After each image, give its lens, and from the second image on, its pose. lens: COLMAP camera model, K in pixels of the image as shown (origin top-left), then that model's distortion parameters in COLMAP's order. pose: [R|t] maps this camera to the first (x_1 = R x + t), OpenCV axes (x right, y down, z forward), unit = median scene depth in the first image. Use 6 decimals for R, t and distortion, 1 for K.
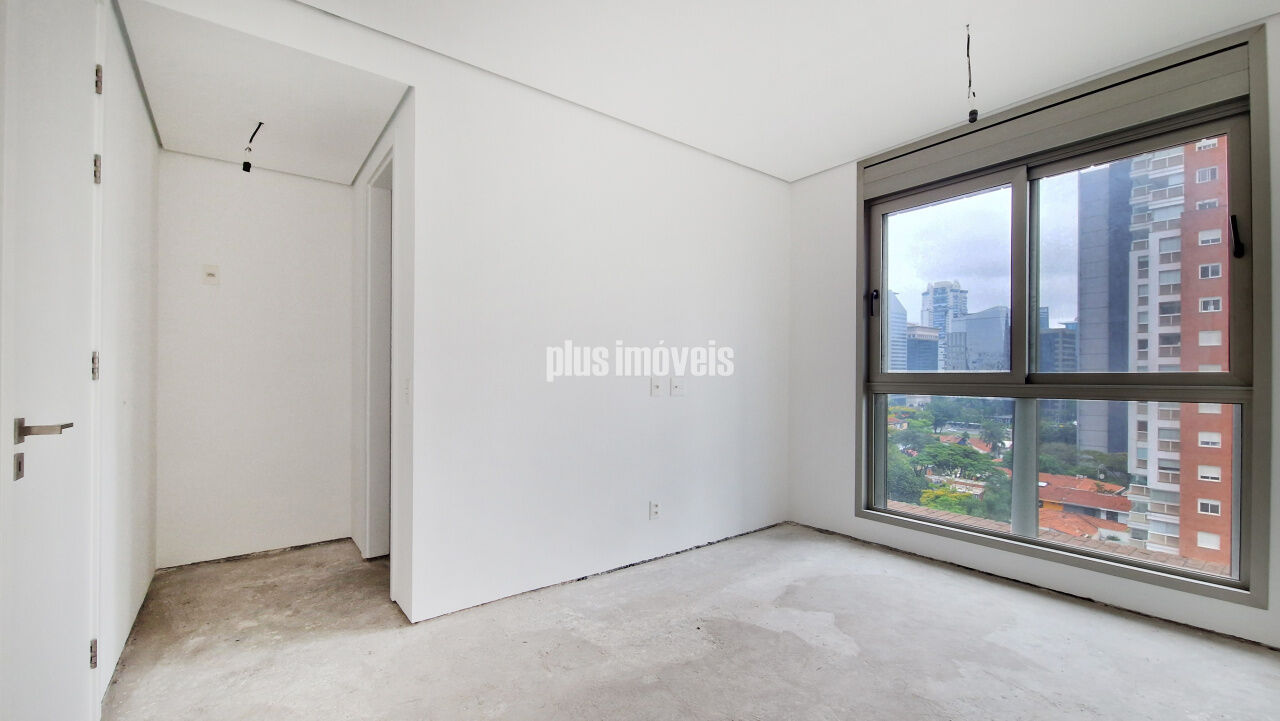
lens RADIAL K [[534.2, 0, 636.9], [0, 534.2, 373.8], [0, 0, 1]] dist [0.000271, -0.000202]
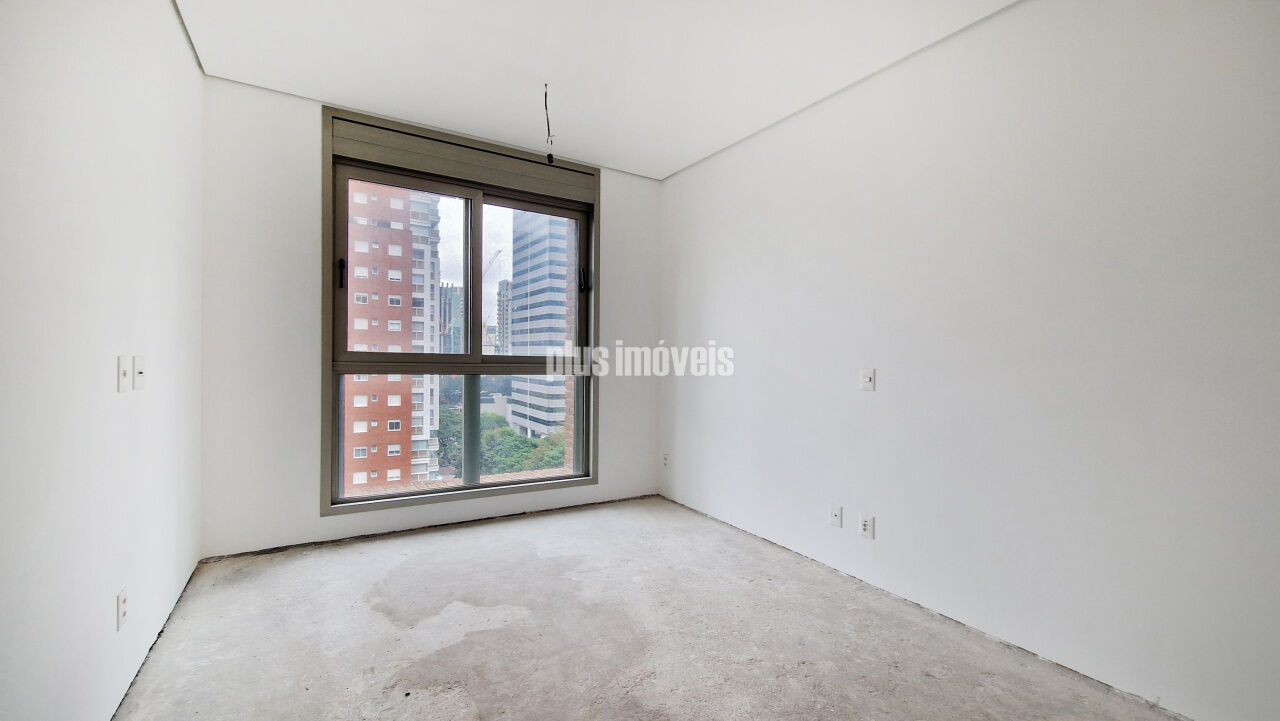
lens RADIAL K [[533.2, 0, 635.4], [0, 533.2, 359.5], [0, 0, 1]] dist [0.000812, 0.000211]
pose [[0.084886, -0.000911, 0.996390, -0.404286], [-0.023905, 0.999710, 0.002950, -0.002399], [-0.996104, -0.024069, 0.084840, 0.421714]]
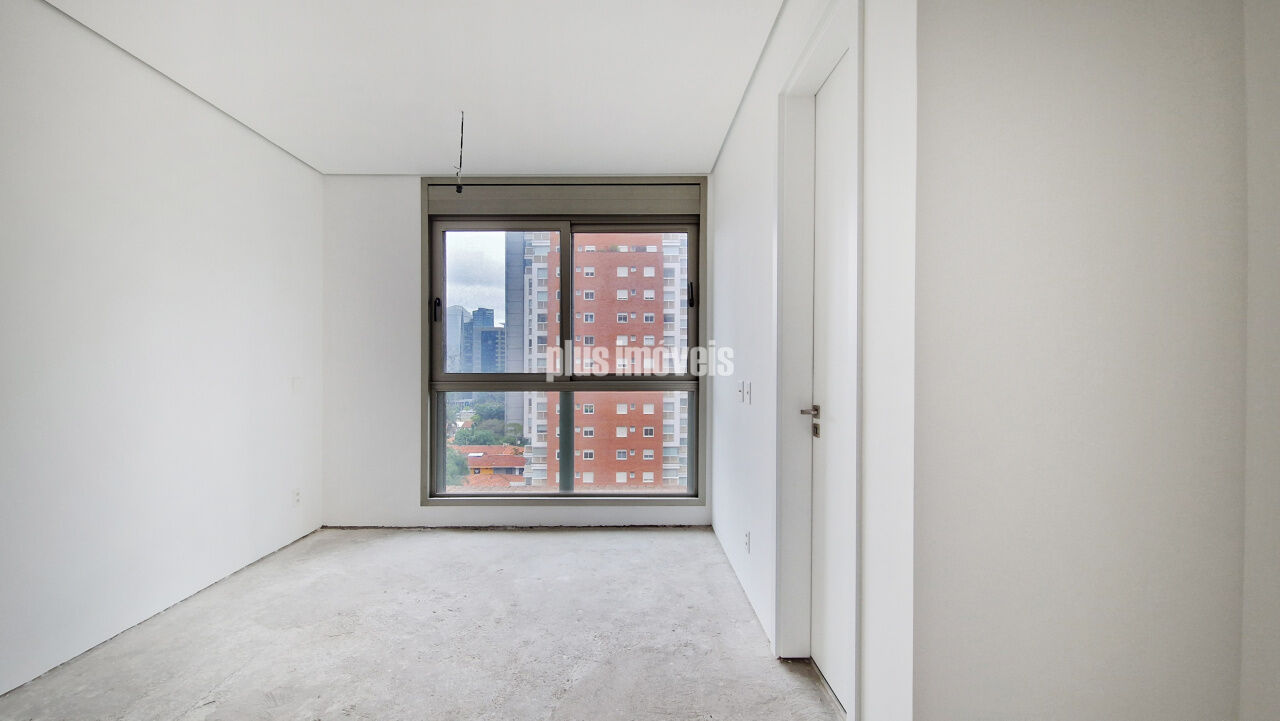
lens RADIAL K [[538.0, 0, 621.4], [0, 538.0, 364.7], [0, 0, 1]] dist [0.000862, 0.000041]
pose [[0.574298, 0.001639, 0.818645, -0.246817], [-0.007211, 0.999969, 0.003056, -0.024961], [-0.818615, -0.007658, 0.574292, 0.044364]]
